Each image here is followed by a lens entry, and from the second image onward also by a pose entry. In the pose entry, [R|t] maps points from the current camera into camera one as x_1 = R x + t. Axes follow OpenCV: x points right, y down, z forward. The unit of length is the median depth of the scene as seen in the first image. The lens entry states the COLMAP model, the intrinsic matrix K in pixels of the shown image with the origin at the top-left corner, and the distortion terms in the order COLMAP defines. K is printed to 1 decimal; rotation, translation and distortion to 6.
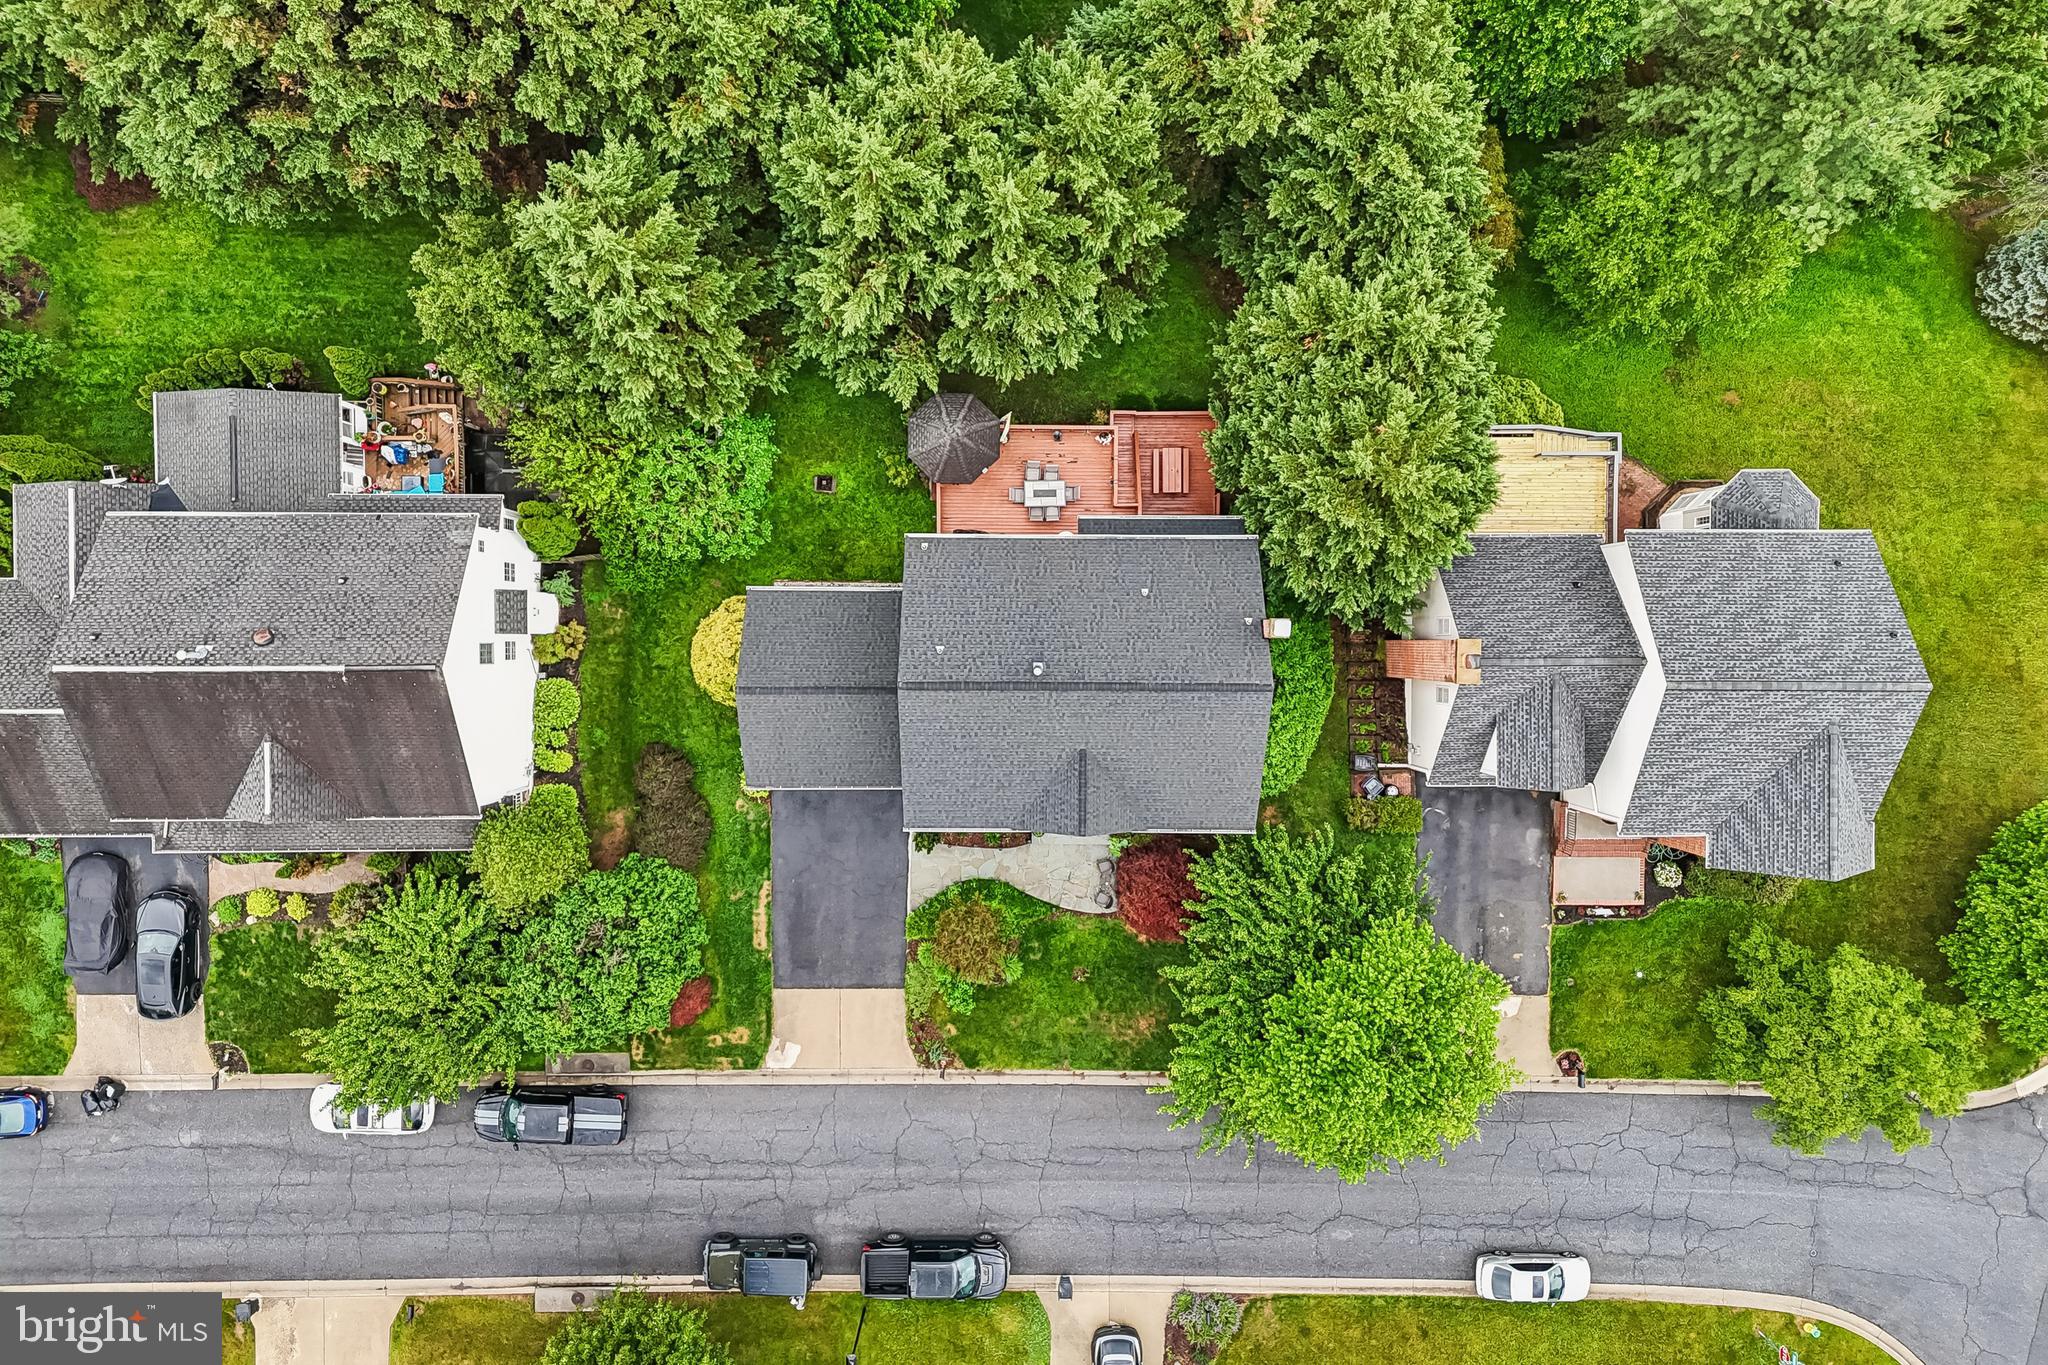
lens RADIAL K [[1488.0, 0, 1024.0], [0, 1488.0, 682.5], [0, 0, 1]] dist [0.051978, -0.038294]
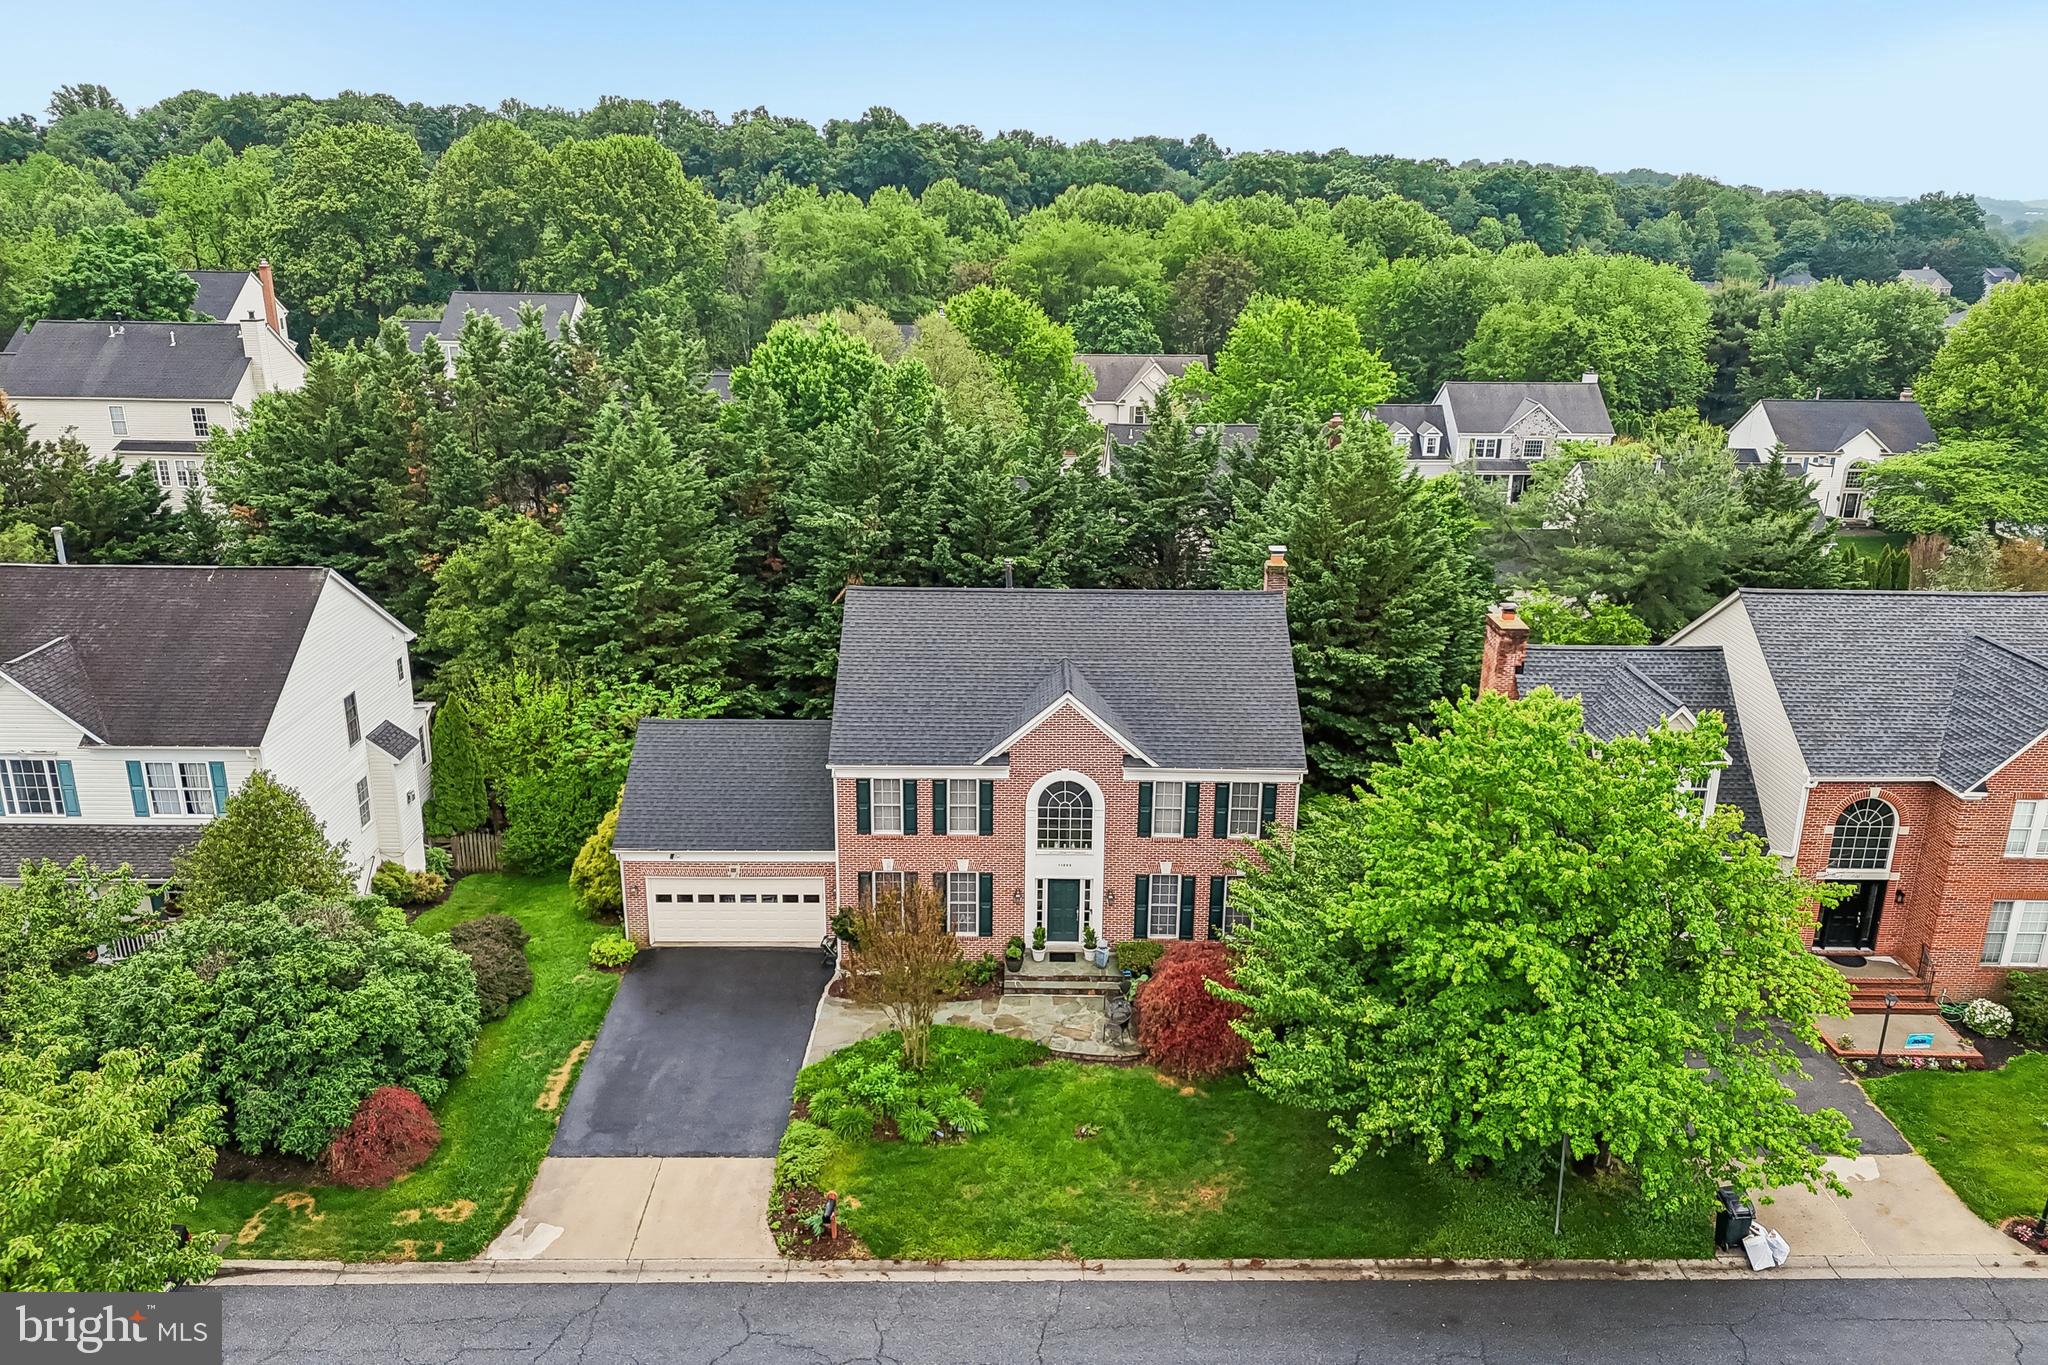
lens RADIAL K [[1491.6, 0, 1025.4], [0, 1491.6, 681.0], [0, 0, 1]] dist [0.095571, -0.103171]
pose [[0.999979, -0.005473, 0.003327, 0.013862], [0.004776, 0.291012, -0.956708, 0.734167], [0.004268, 0.956704, 0.291032, 0.689360]]
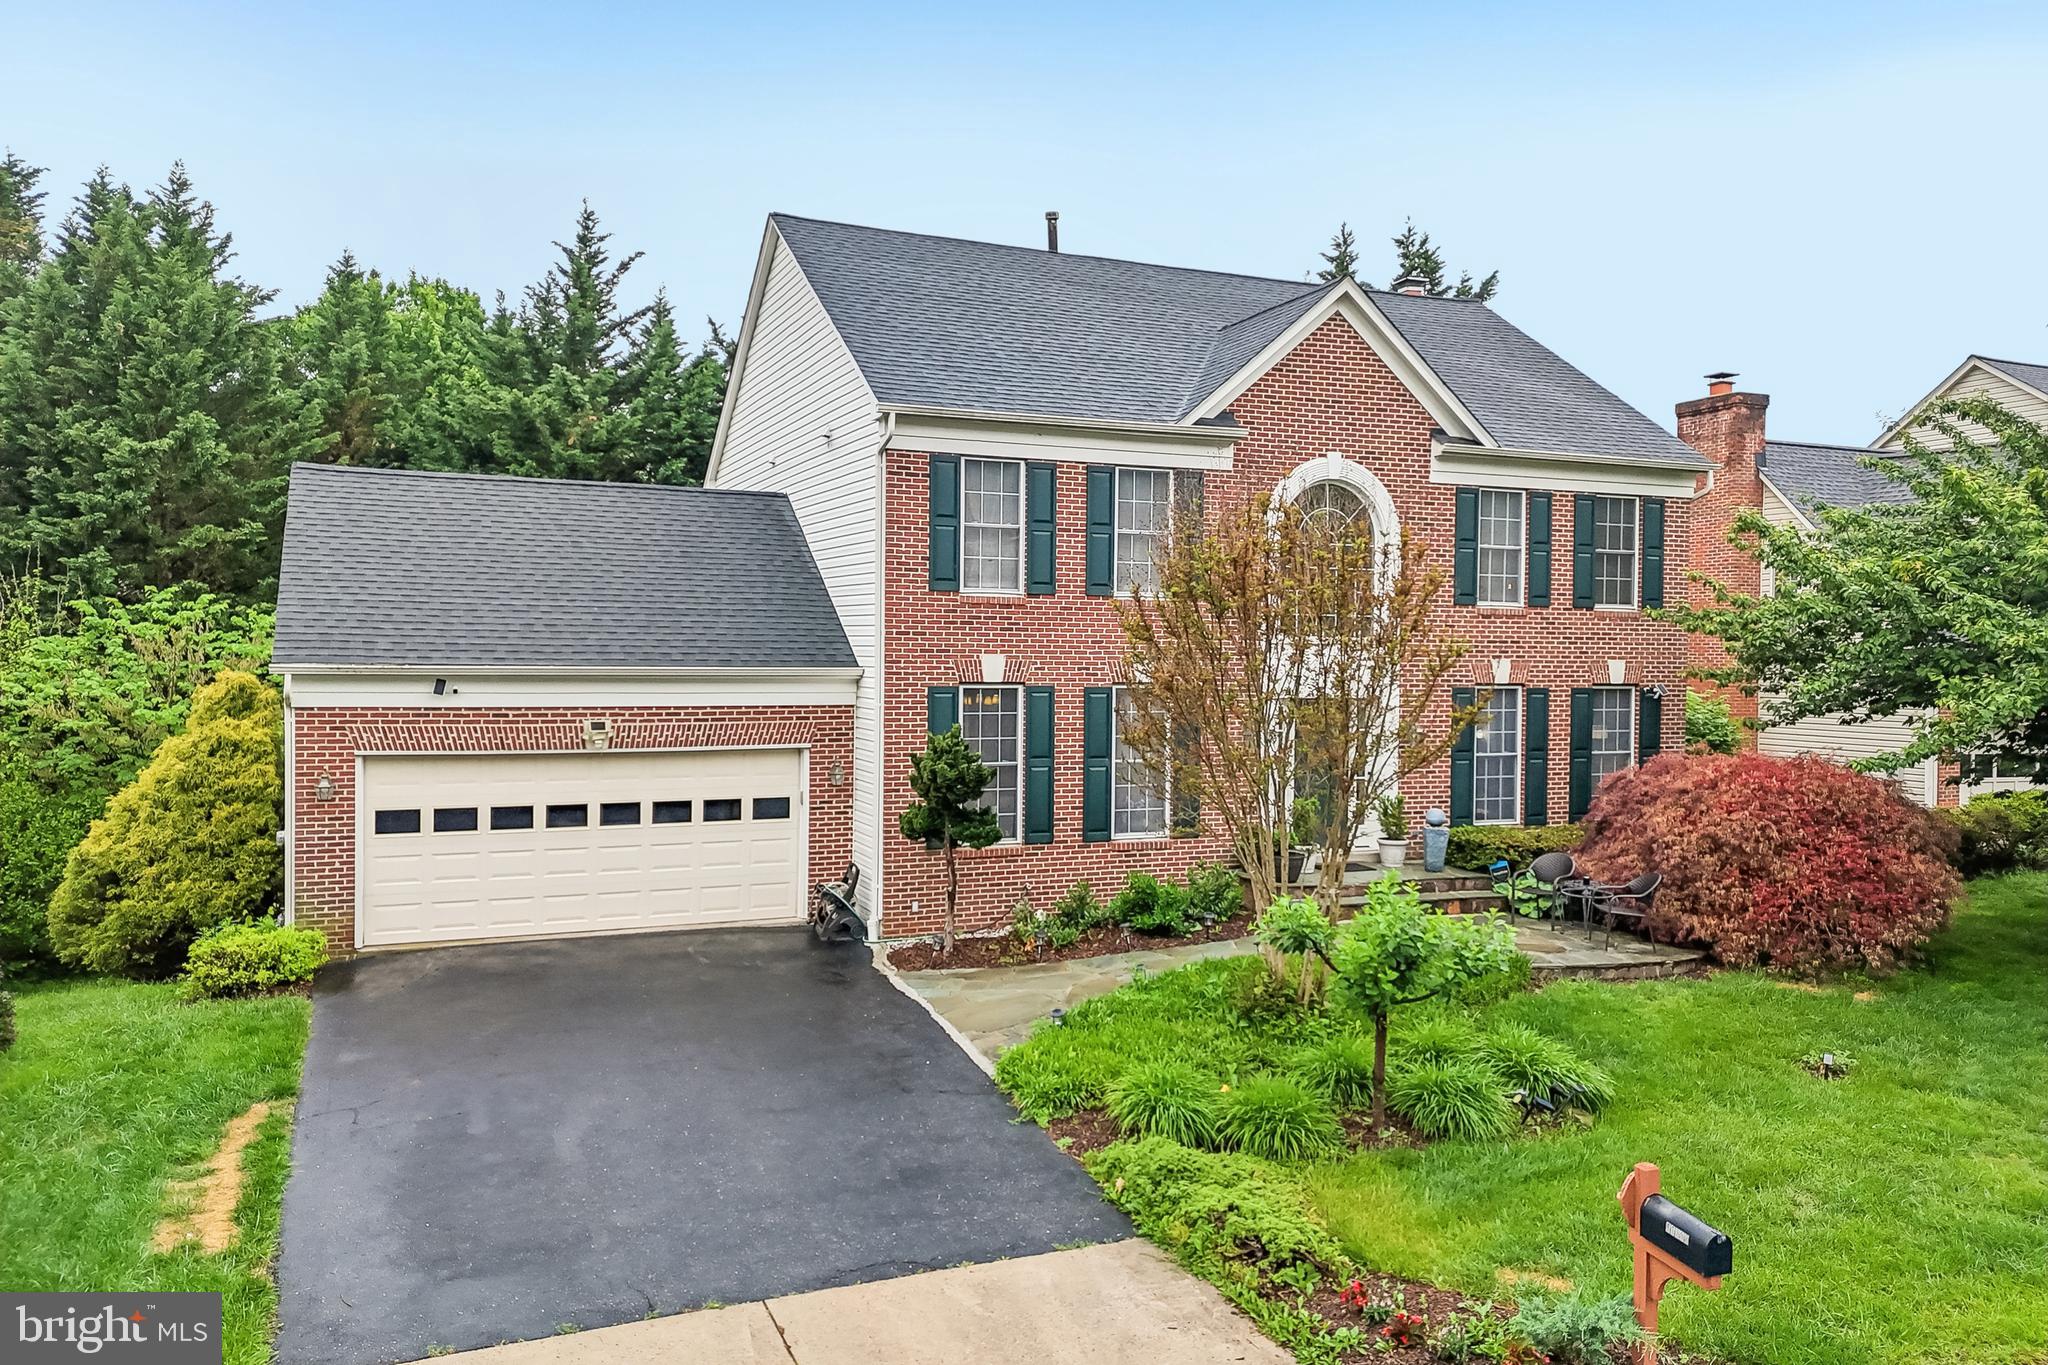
lens RADIAL K [[1493.3, 0, 1025.0], [0, 1493.3, 680.8], [0, 0, 1]] dist [0.094066, -0.105653]
pose [[0.918187, -0.011264, 0.395986, -0.166196], [0.395989, -0.002120, -0.918253, 0.372919], [0.011183, 0.999934, 0.002514, 0.979075]]
